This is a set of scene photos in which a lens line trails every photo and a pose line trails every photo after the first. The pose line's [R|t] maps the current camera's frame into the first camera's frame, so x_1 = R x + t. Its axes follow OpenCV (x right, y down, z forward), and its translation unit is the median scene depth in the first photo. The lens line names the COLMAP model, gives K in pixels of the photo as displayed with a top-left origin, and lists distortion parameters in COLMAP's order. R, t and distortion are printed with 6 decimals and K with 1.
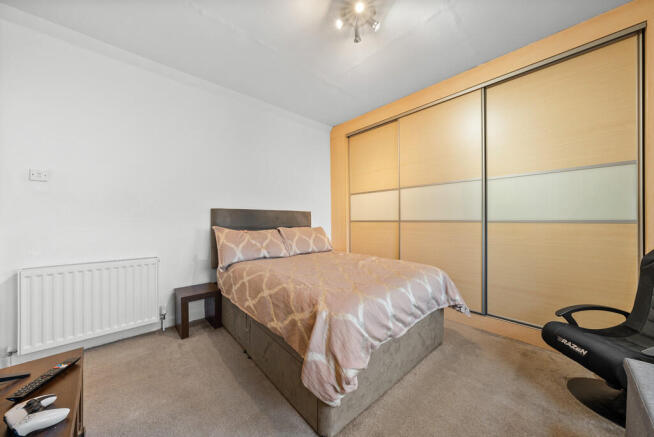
lens RADIAL K [[225.4, 0, 326.5], [0, 225.4, 219.7], [0, 0, 1]] dist [-0.003253, -0.000174]
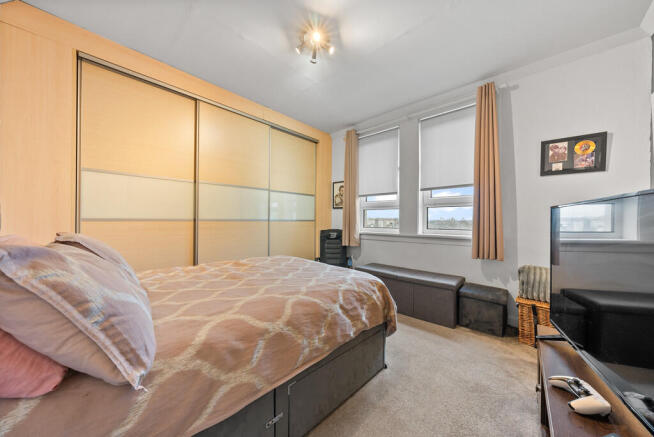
lens RADIAL K [[225.4, 0, 326.1], [0, 225.4, 219.8], [0, 0, 1]] dist [-0.003253, -0.000174]
pose [[-0.054714, 0.002315, 0.998499, -0.613289], [-0.014868, 0.999885, -0.003133, 0.001895], [-0.998391, -0.015017, -0.054673, 0.608714]]
